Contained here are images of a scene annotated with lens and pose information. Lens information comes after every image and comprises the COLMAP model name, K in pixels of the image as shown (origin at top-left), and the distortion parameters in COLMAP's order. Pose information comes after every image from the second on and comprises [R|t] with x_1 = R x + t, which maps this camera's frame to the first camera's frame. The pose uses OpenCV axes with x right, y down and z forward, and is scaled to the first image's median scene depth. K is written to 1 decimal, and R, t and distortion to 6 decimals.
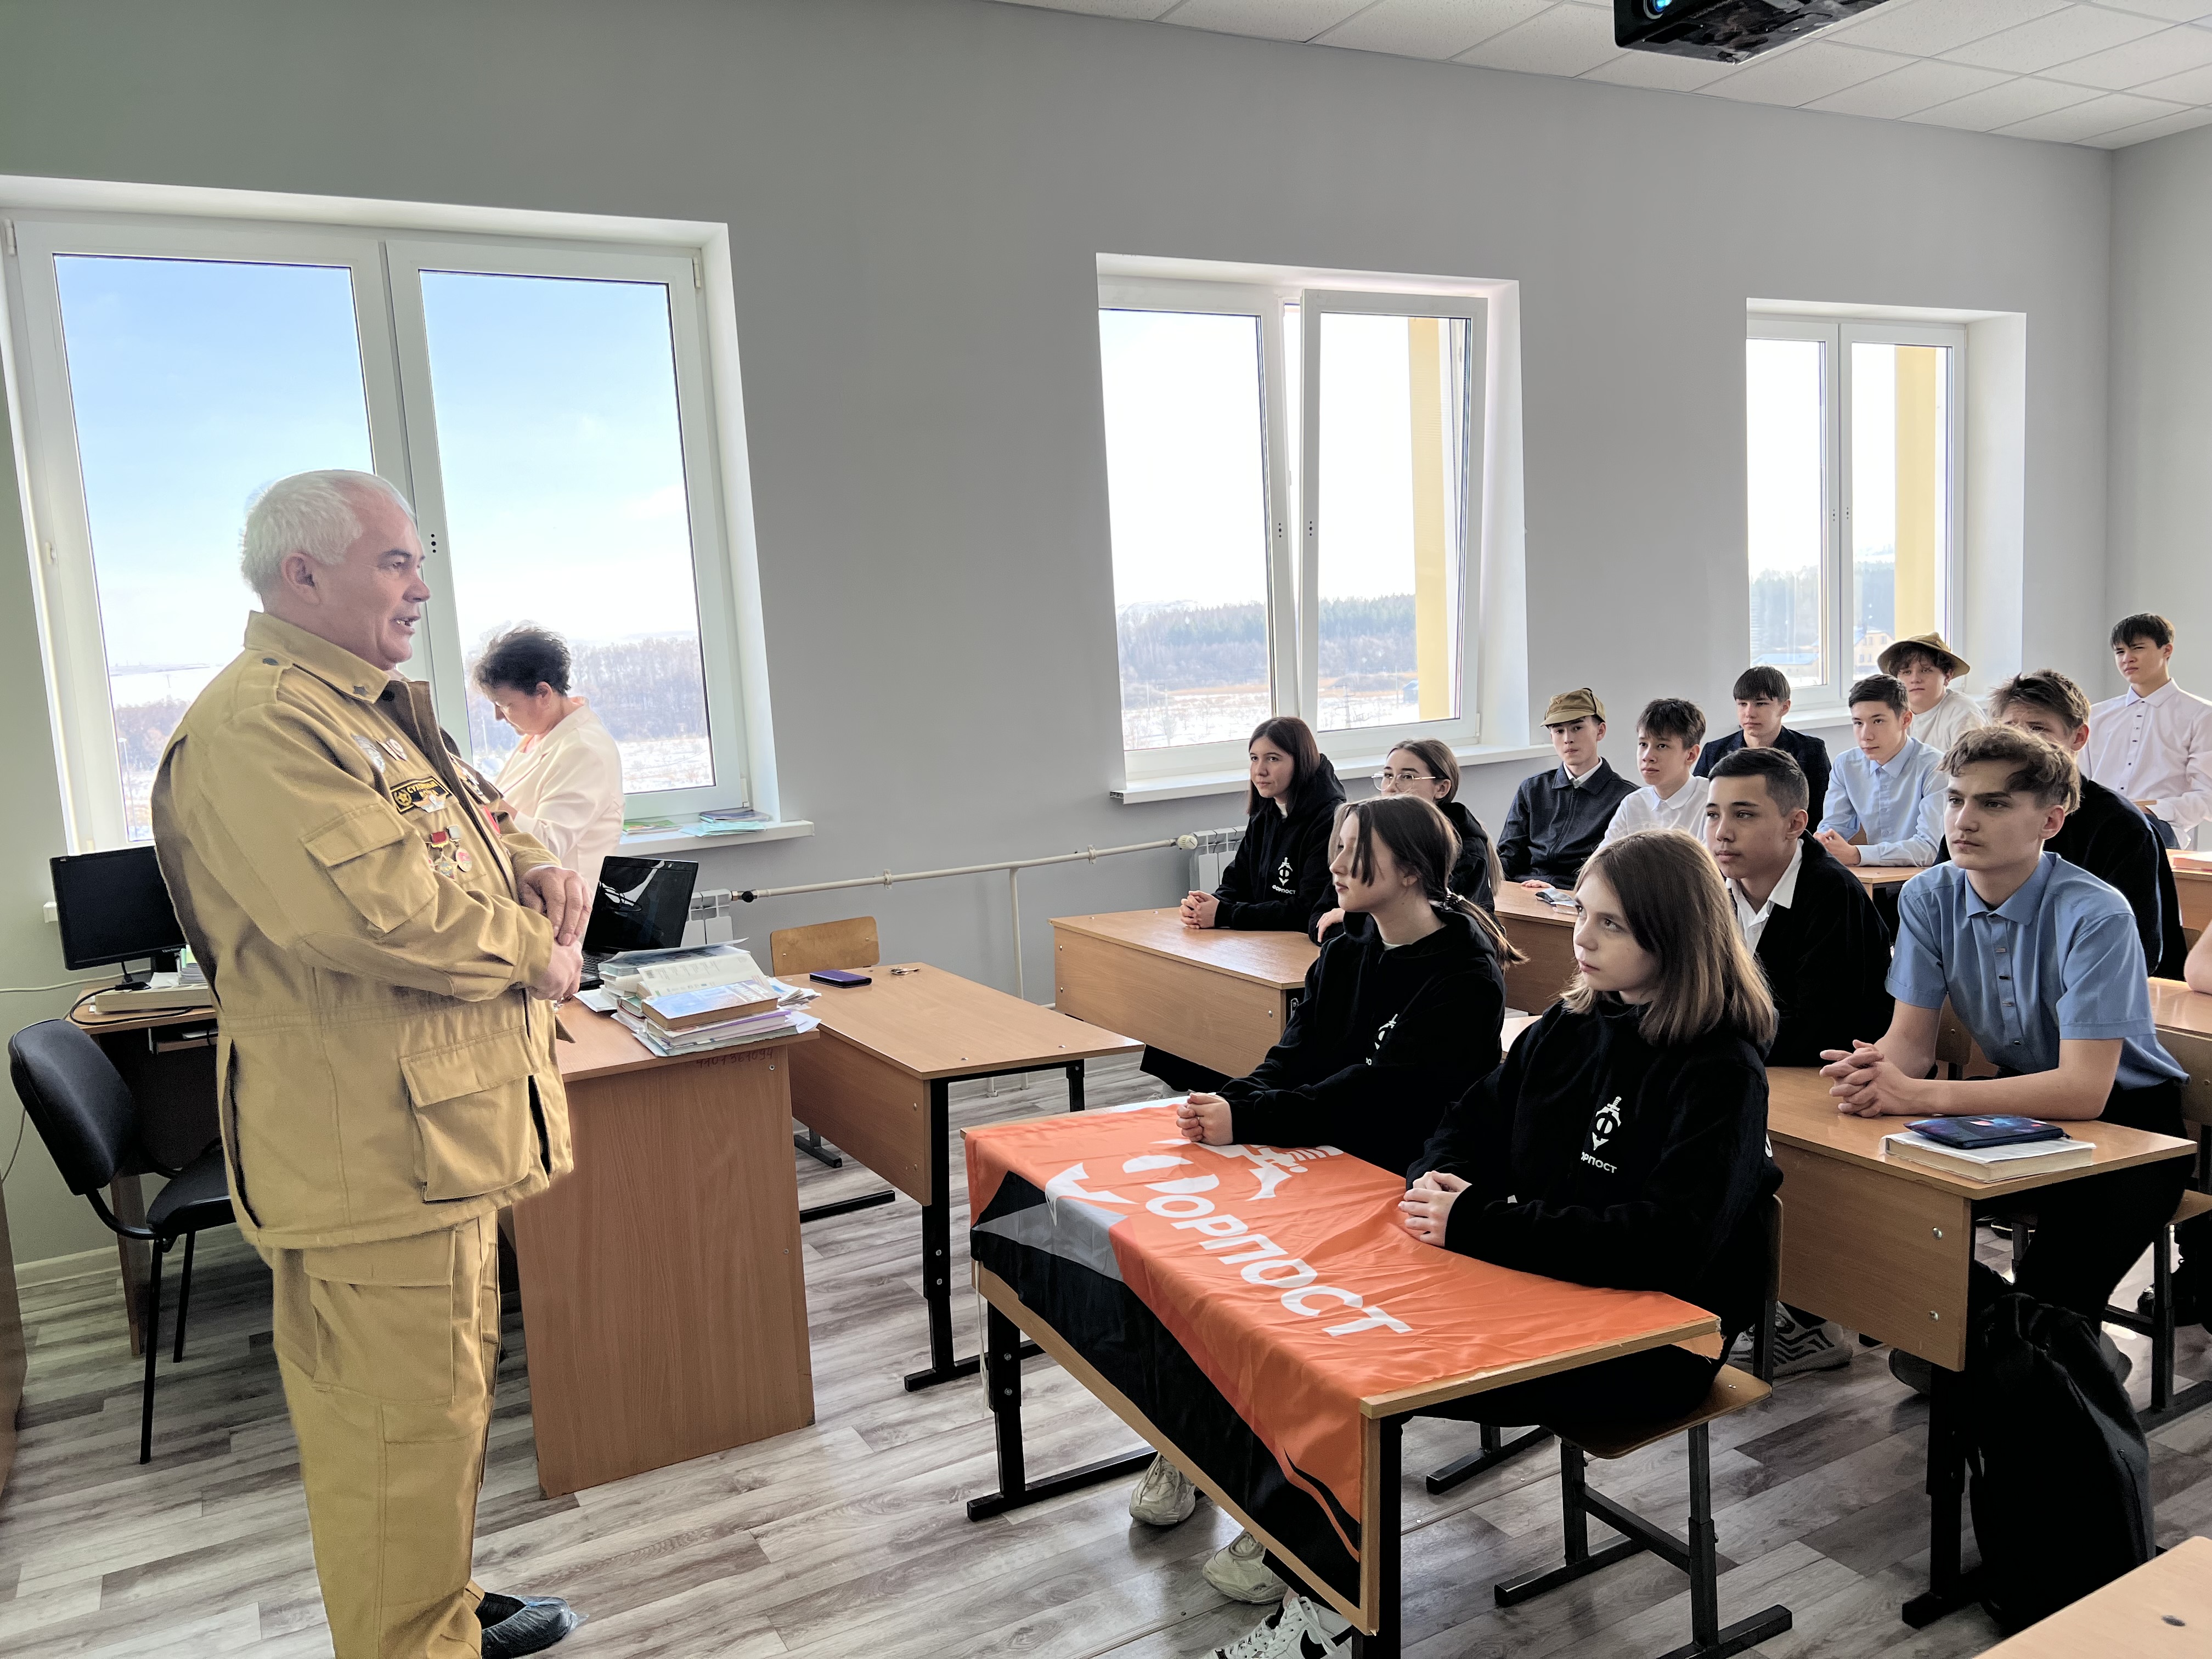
lens RADIAL K [[1684.8, 0, 1143.7], [0, 1684.8, 825.4], [0, 0, 1]] dist [0.053001, -0.081185]
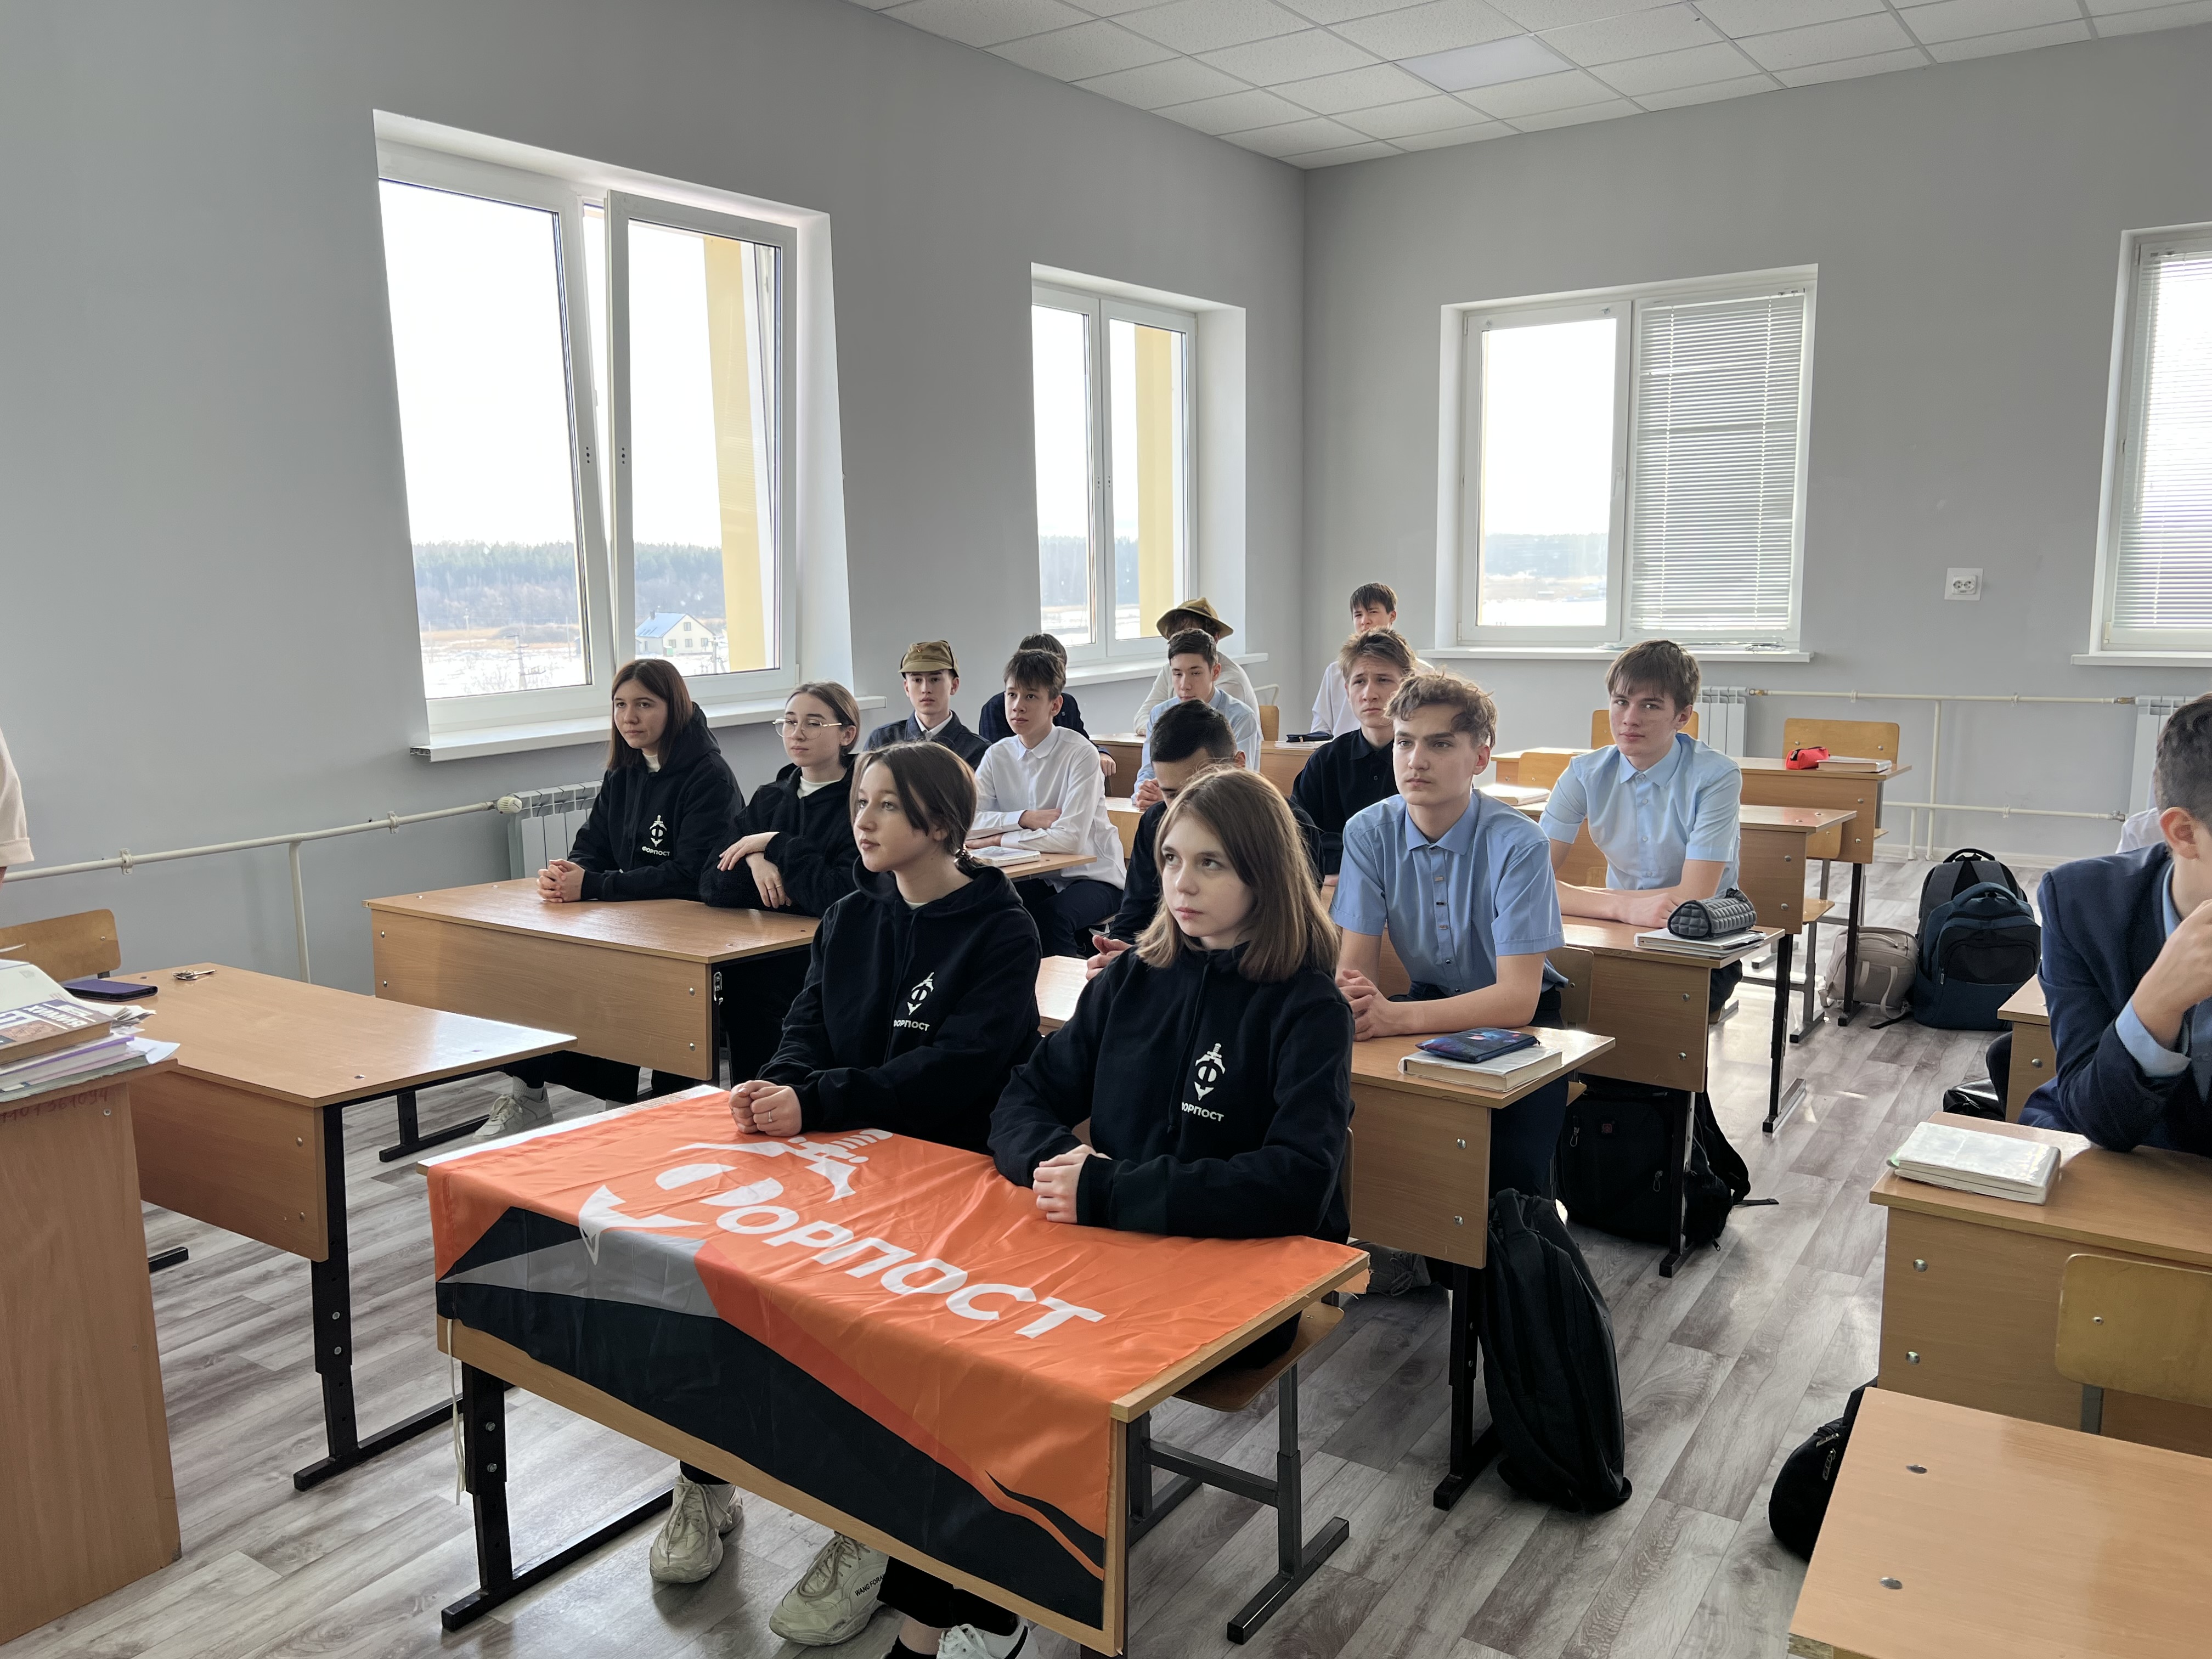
lens RADIAL K [[1684.8, 0, 1143.7], [0, 1684.8, 825.4], [0, 0, 1]] dist [0.053001, -0.081185]
pose [[0.887992, -0.033681, 0.458624, -0.154225], [0.021797, 0.999276, 0.031182, 0.000641], [-0.459342, -0.017693, 0.888083, 0.111930]]
